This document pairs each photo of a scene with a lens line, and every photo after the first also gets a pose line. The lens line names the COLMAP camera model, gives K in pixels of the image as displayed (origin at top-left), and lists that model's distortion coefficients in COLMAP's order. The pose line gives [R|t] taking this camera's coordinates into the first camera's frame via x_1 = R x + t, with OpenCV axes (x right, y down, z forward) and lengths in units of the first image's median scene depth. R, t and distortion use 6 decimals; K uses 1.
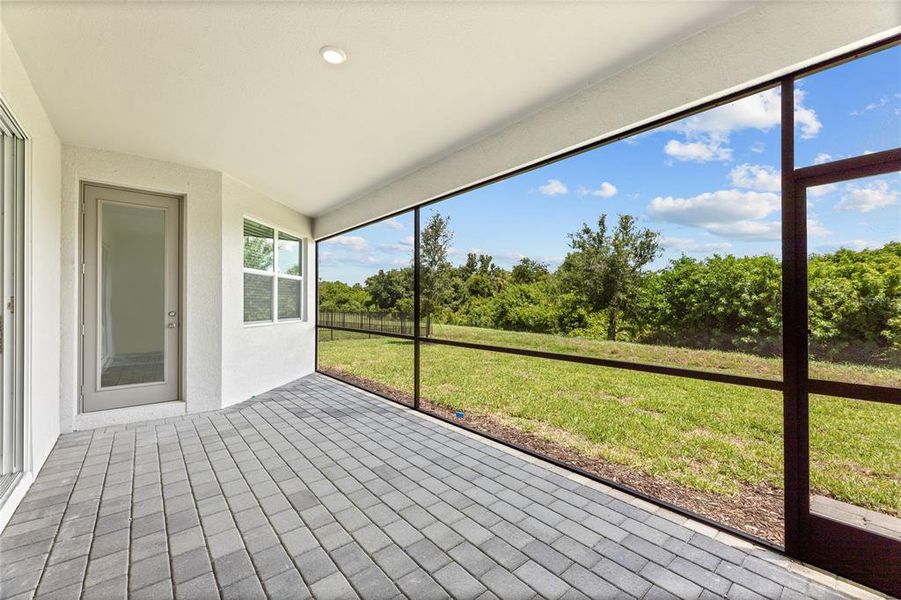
lens RADIAL K [[359.4, 0, 444.0], [0, 359.4, 299.4], [0, 0, 1]] dist [0.001737, -0.000672]
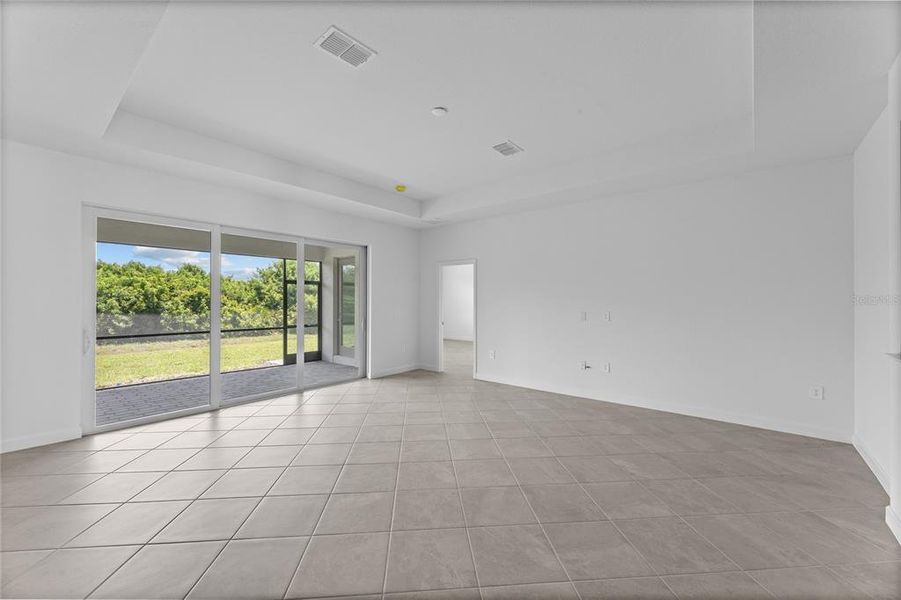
lens RADIAL K [[359.4, 0, 450.9], [0, 359.4, 300.2], [0, 0, 1]] dist [0.001737, -0.000672]
pose [[-0.170422, 0.001302, 0.985370, -1.071435], [-0.014315, 0.999890, -0.003797, -0.033742], [-0.985267, -0.014753, -0.170384, -0.079189]]
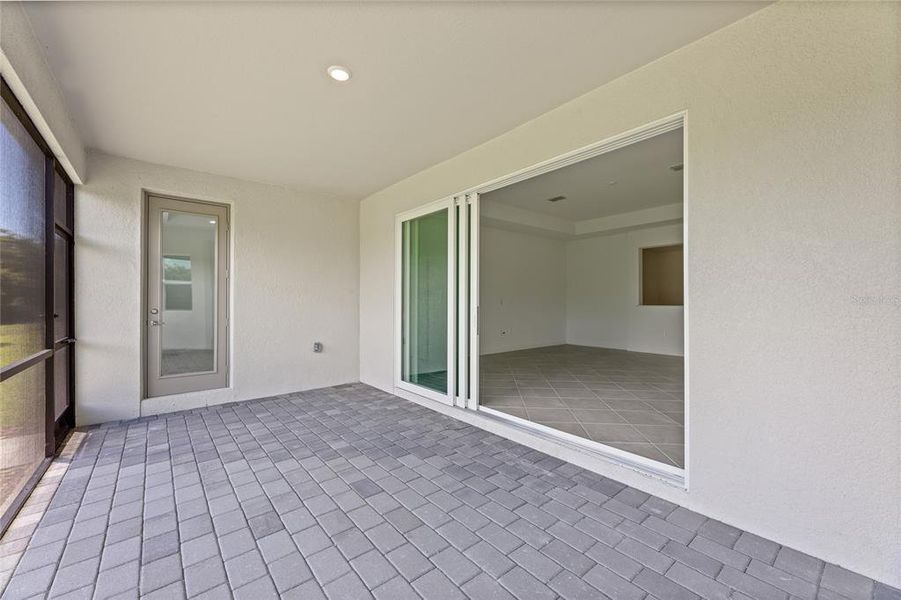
lens RADIAL K [[359.4, 0, 448.3], [0, 359.4, 301.3], [0, 0, 1]] dist [0.001737, -0.000672]
pose [[-0.999922, -0.000596, 0.012483, -0.226458], [-0.000806, 0.999858, -0.016826, 0.012313], [-0.012471, -0.016835, -0.999781, 0.720679]]
